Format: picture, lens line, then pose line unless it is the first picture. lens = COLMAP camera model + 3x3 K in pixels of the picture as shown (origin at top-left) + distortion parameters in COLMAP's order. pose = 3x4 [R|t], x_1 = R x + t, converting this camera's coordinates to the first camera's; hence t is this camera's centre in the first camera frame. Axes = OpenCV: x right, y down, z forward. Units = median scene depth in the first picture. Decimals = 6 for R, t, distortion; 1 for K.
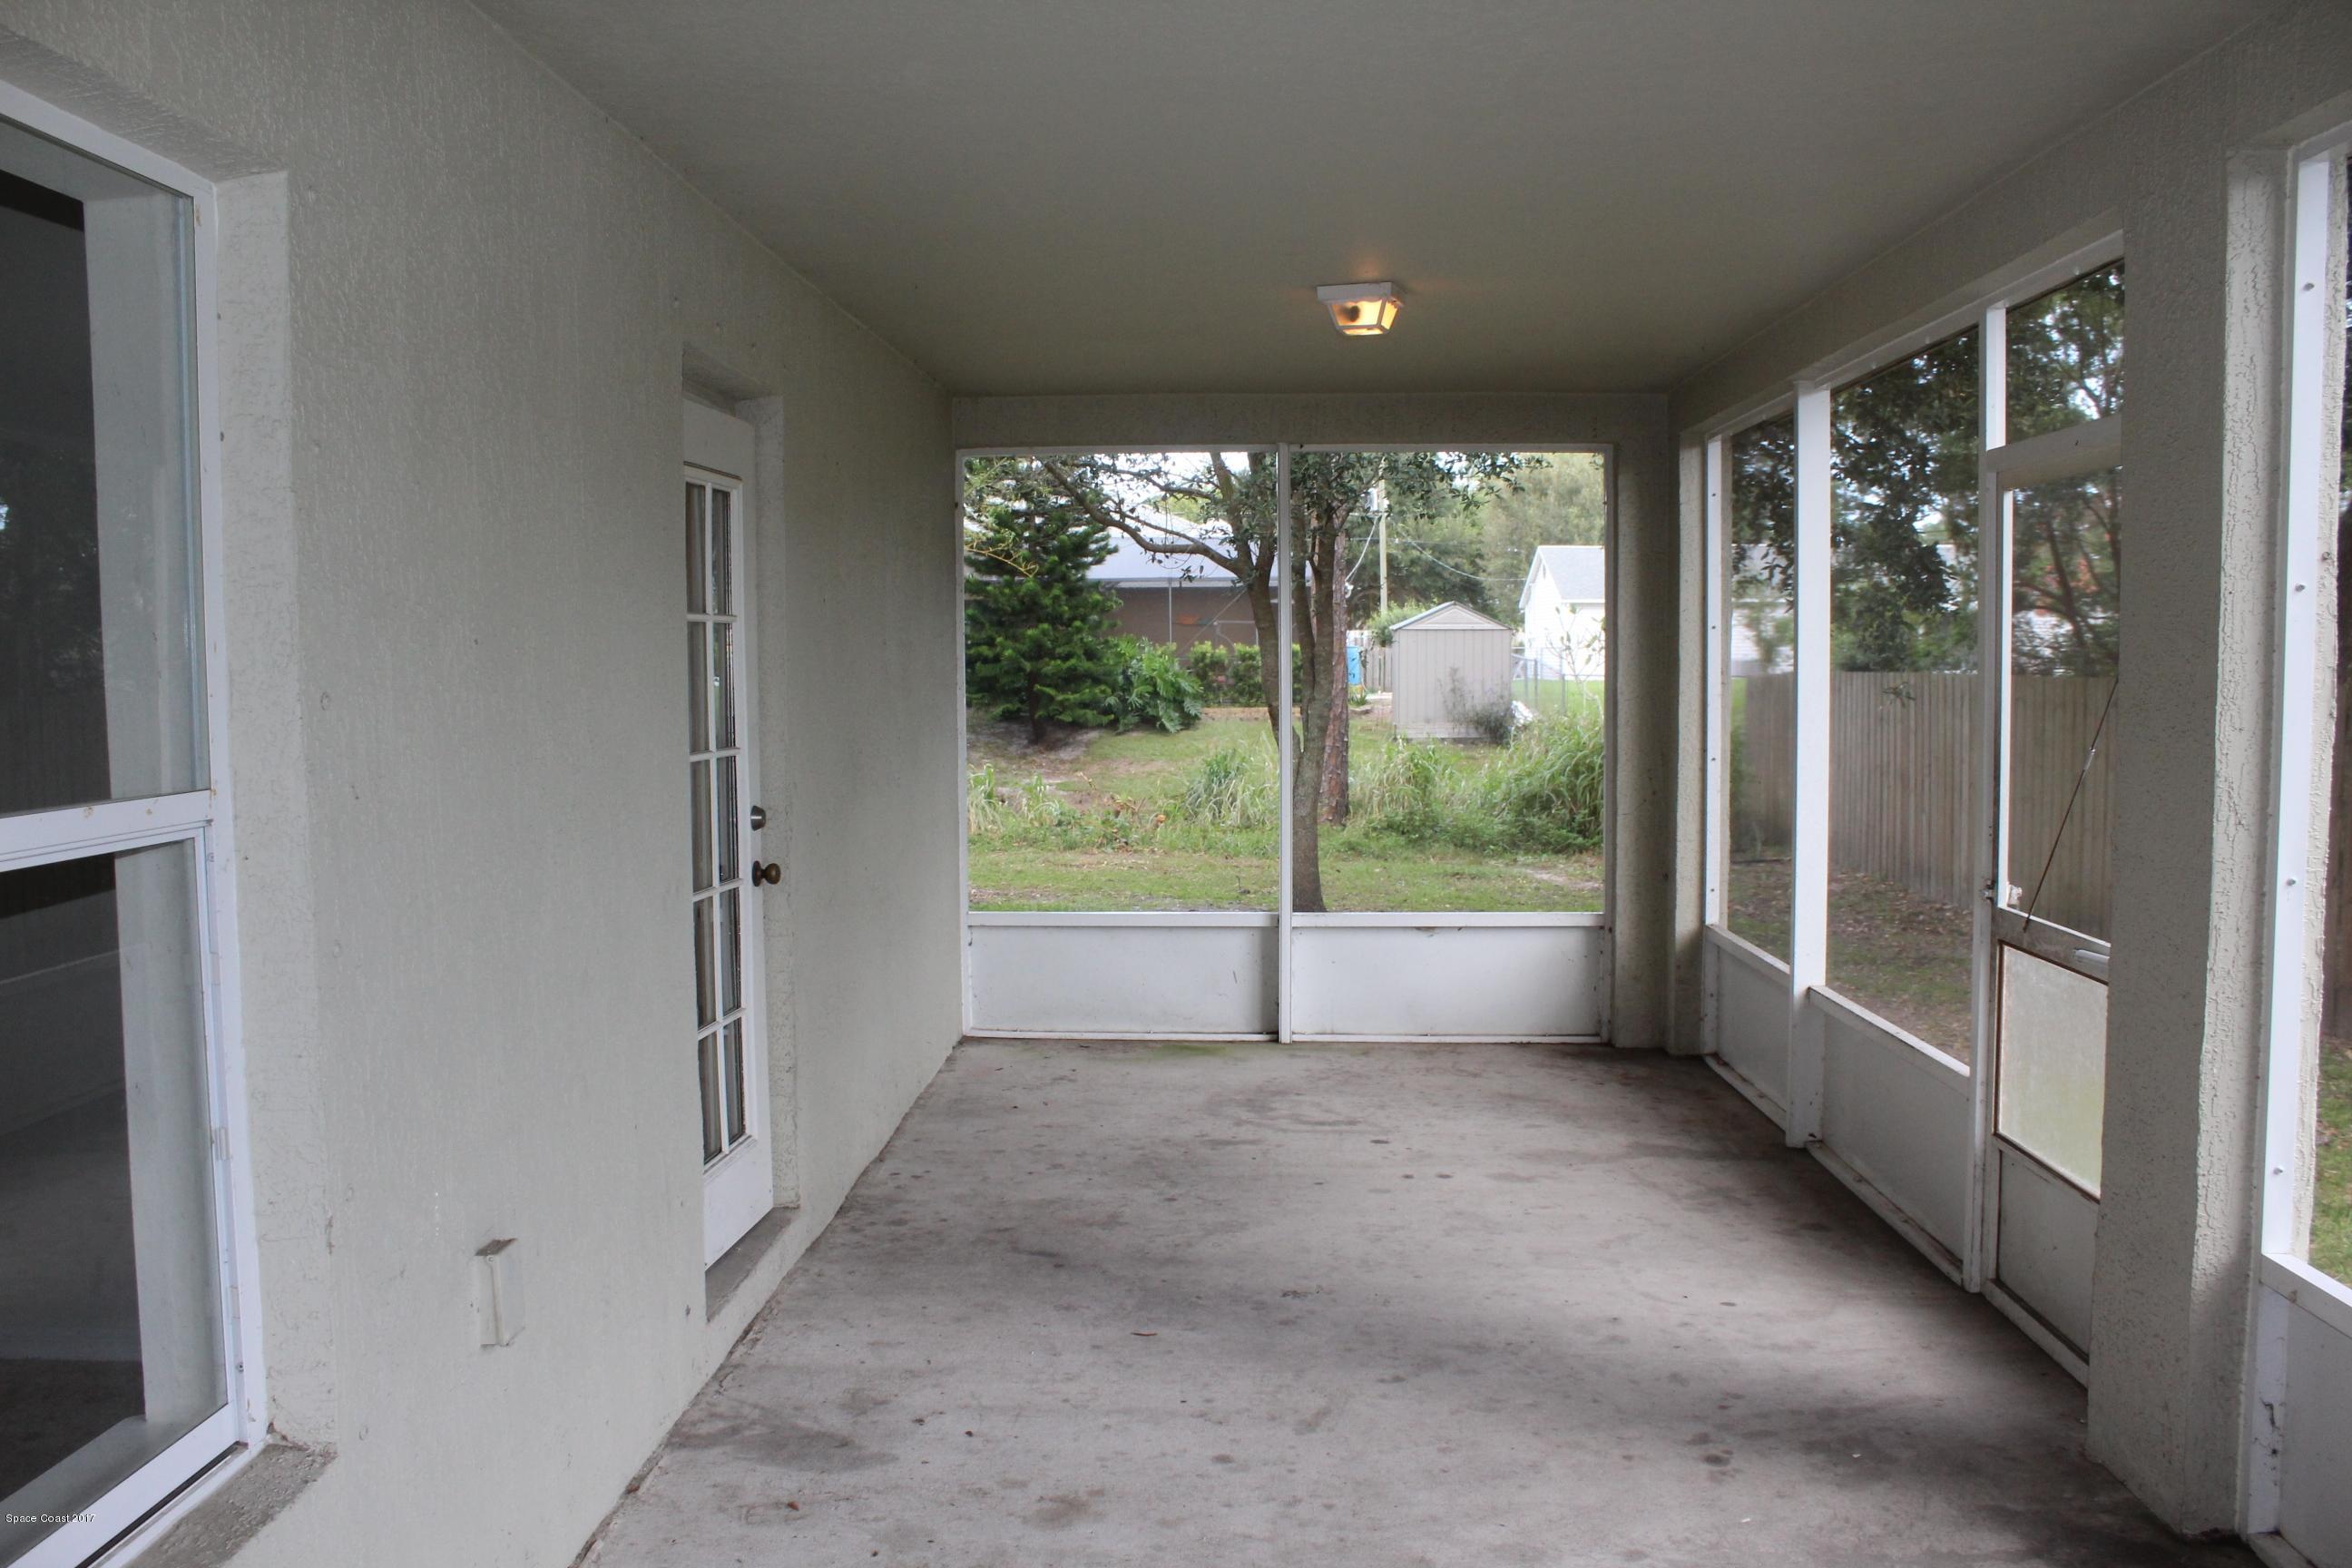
lens RADIAL K [[1990.6, 0, 1176.0], [0, 1990.6, 784.0], [0, 0, 1]] dist [-0.165835, 0.123828]
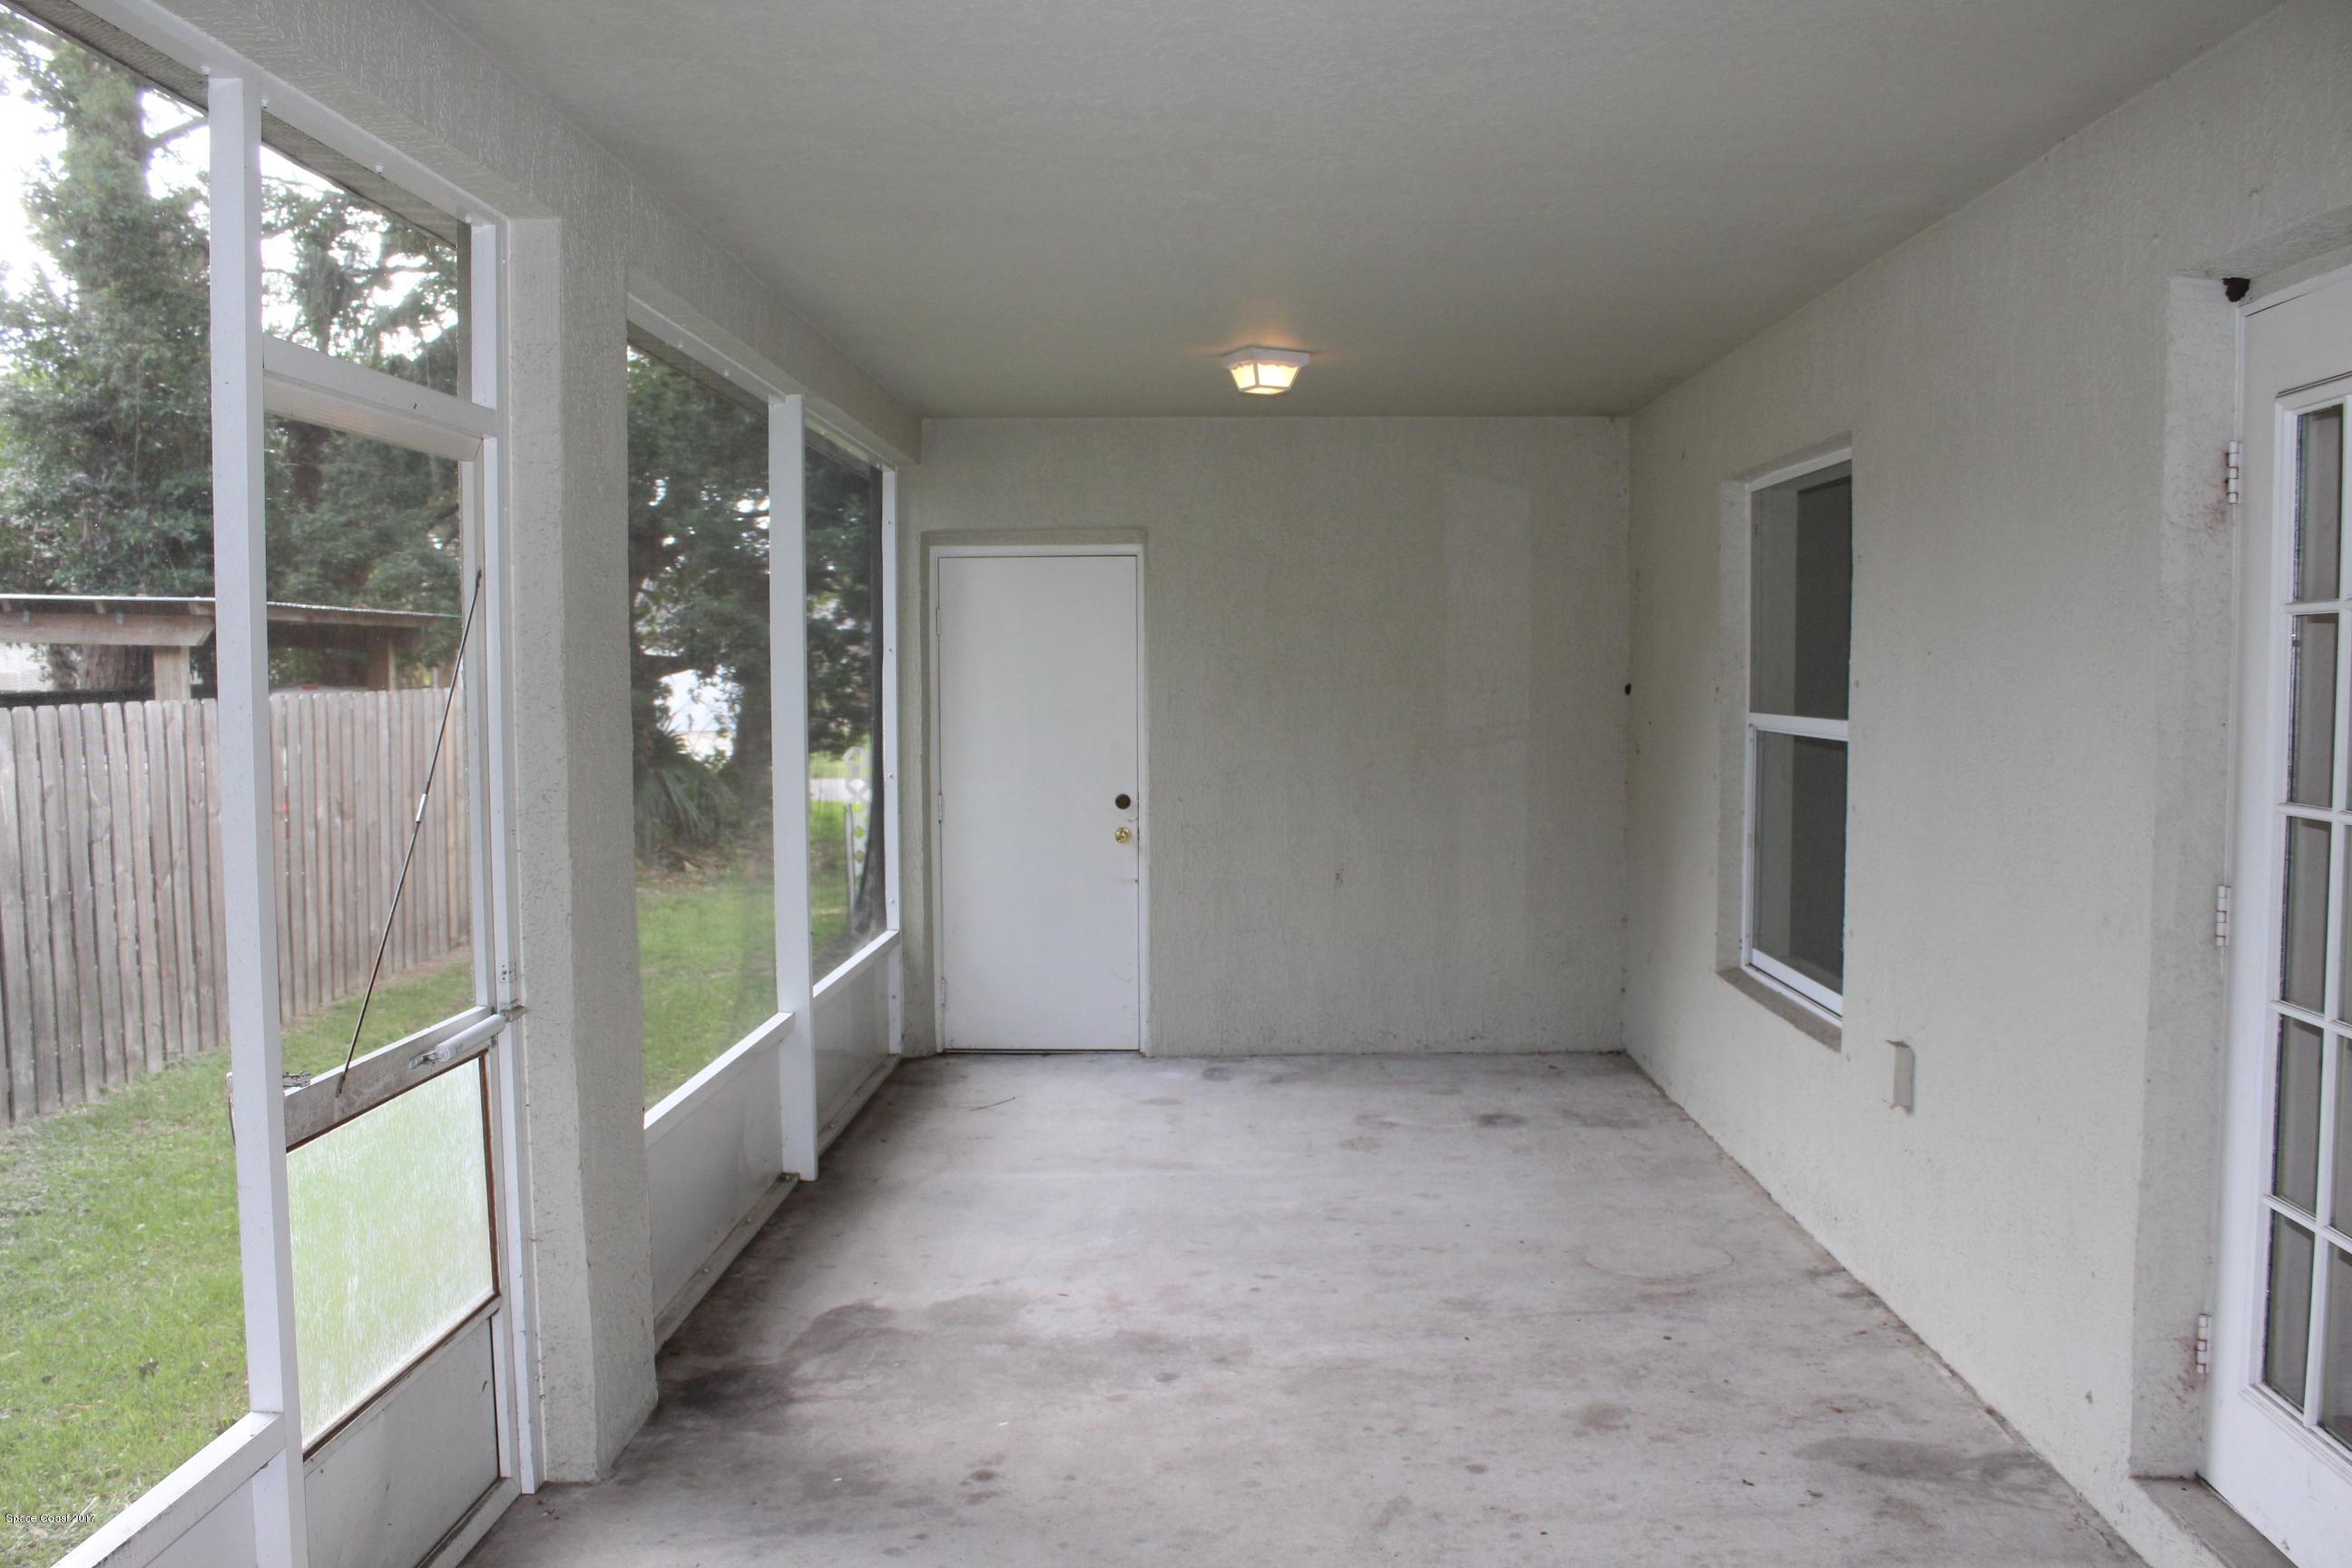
lens RADIAL K [[1990.6, 0, 1176.0], [0, 1990.6, 784.0], [0, 0, 1]] dist [-0.165835, 0.123828]
pose [[-0.999862, 0.015241, -0.006684, 0.179819], [0.014286, 0.992054, 0.124997, -0.130532], [0.008536, 0.124885, -0.992135, 1.950171]]
